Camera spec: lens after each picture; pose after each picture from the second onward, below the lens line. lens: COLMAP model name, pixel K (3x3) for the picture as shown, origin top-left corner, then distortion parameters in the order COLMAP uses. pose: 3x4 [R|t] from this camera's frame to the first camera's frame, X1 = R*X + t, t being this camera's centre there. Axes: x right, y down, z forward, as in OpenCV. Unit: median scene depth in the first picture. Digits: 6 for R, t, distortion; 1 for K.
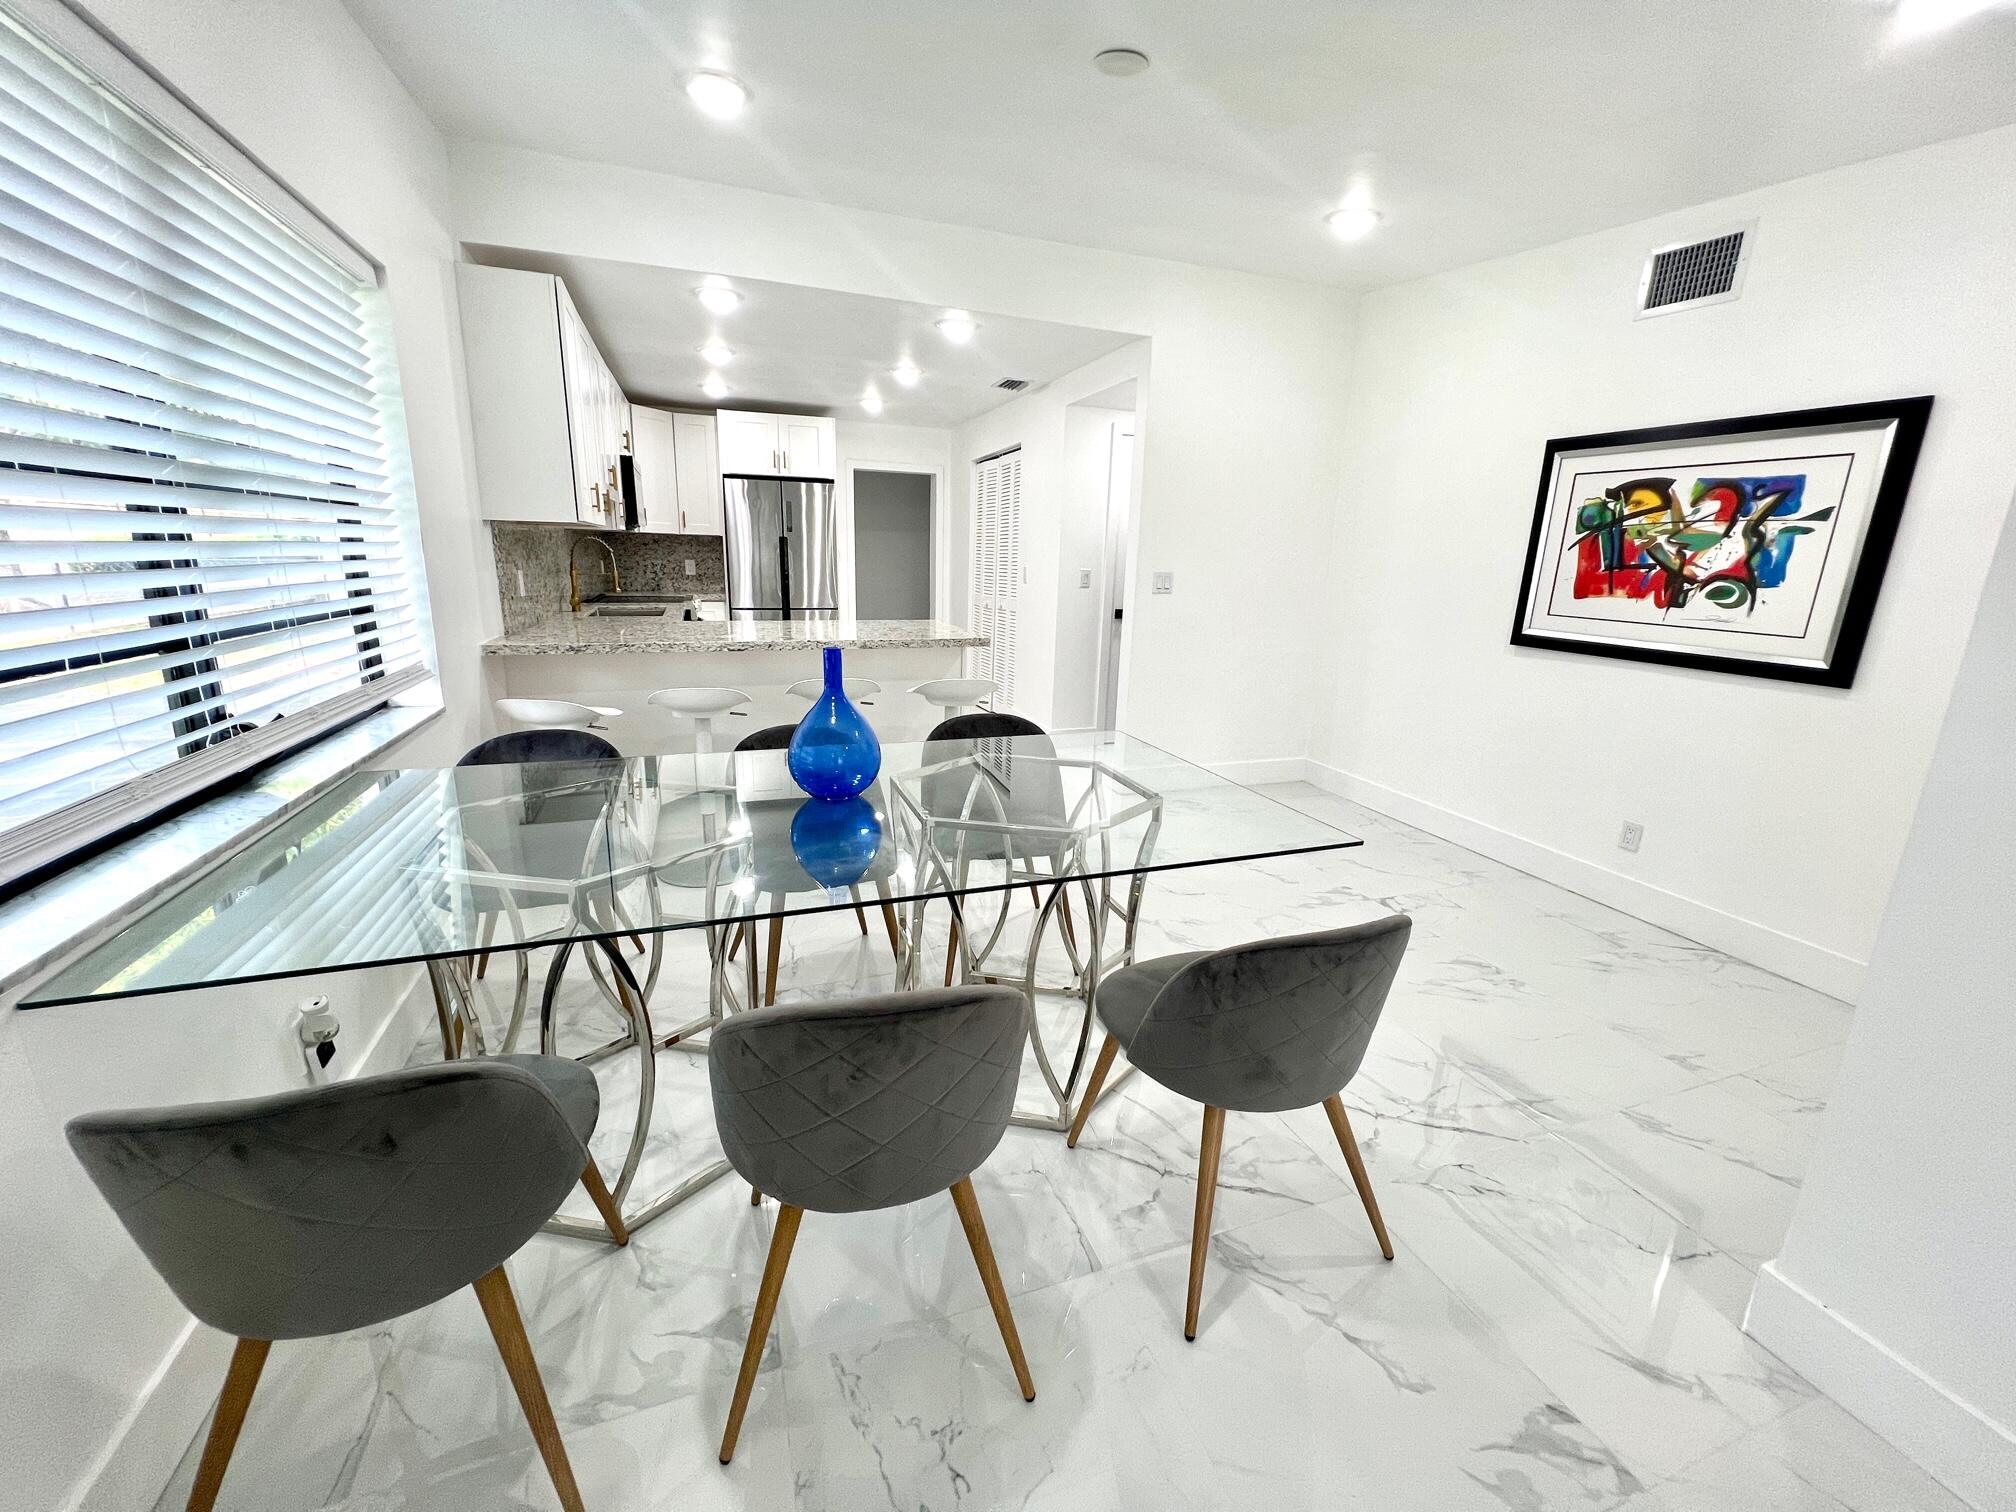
lens RADIAL K [[808.1, 0, 1010.1], [0, 808.1, 751.3], [0, 0, 1]] dist [-0.001041, 0.000423]
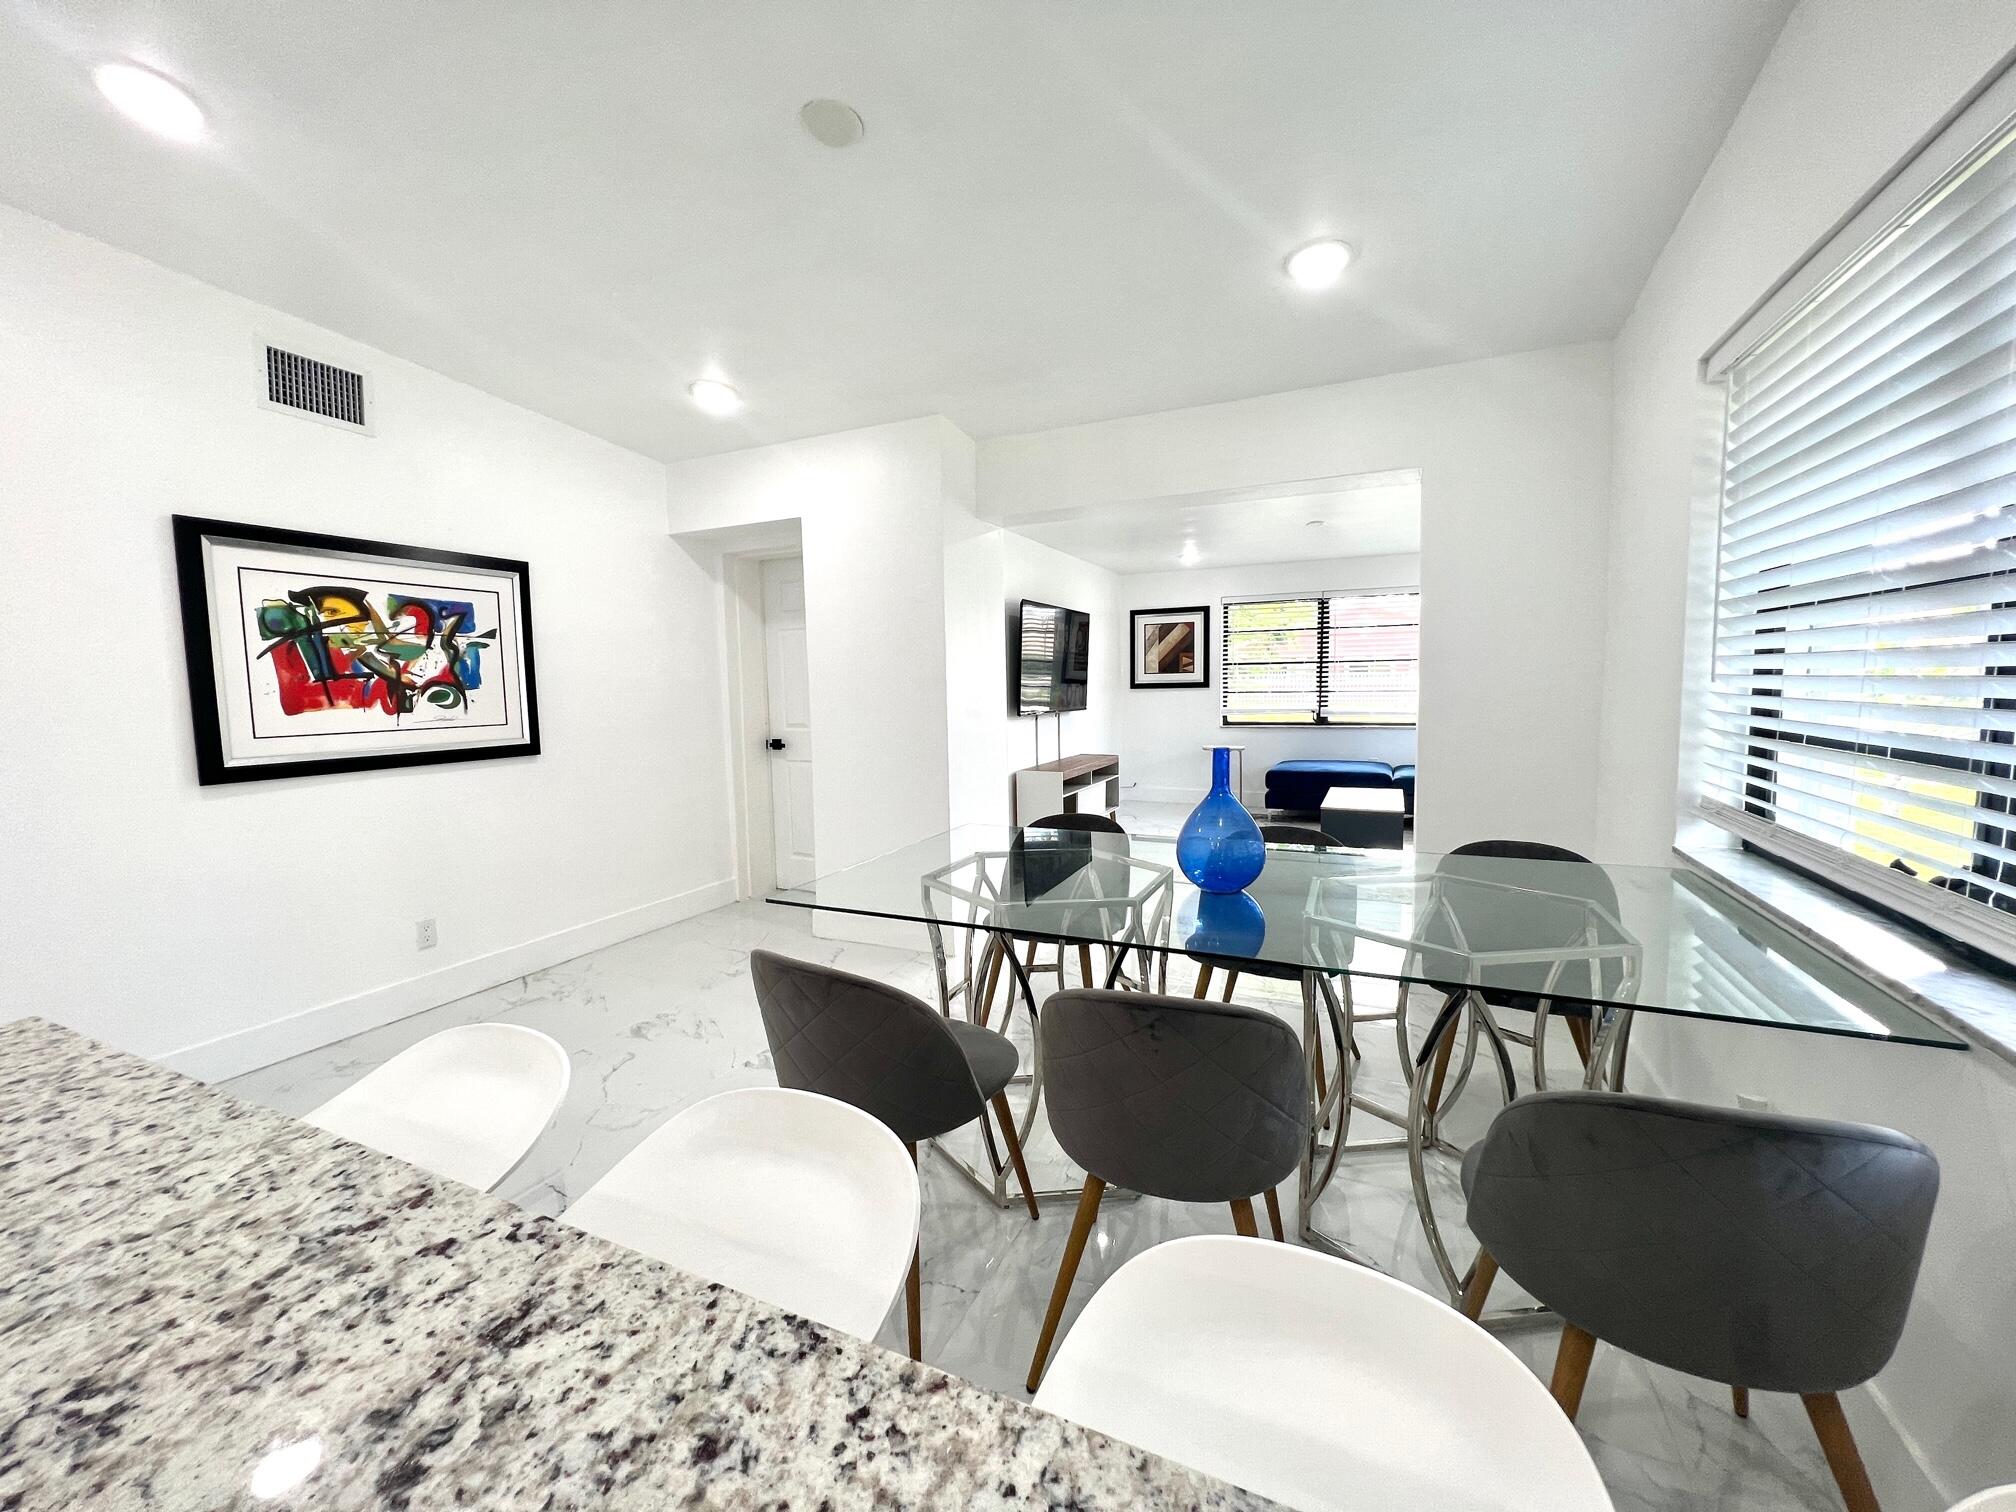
lens RADIAL K [[808.1, 0, 1010.1], [0, 808.1, 751.3], [0, 0, 1]] dist [-0.001041, 0.000423]
pose [[-0.708153, -0.080221, 0.701487, -0.488303], [0.165967, 0.946774, 0.275816, -0.295152], [-0.686275, 0.311743, -0.657147, 1.186853]]
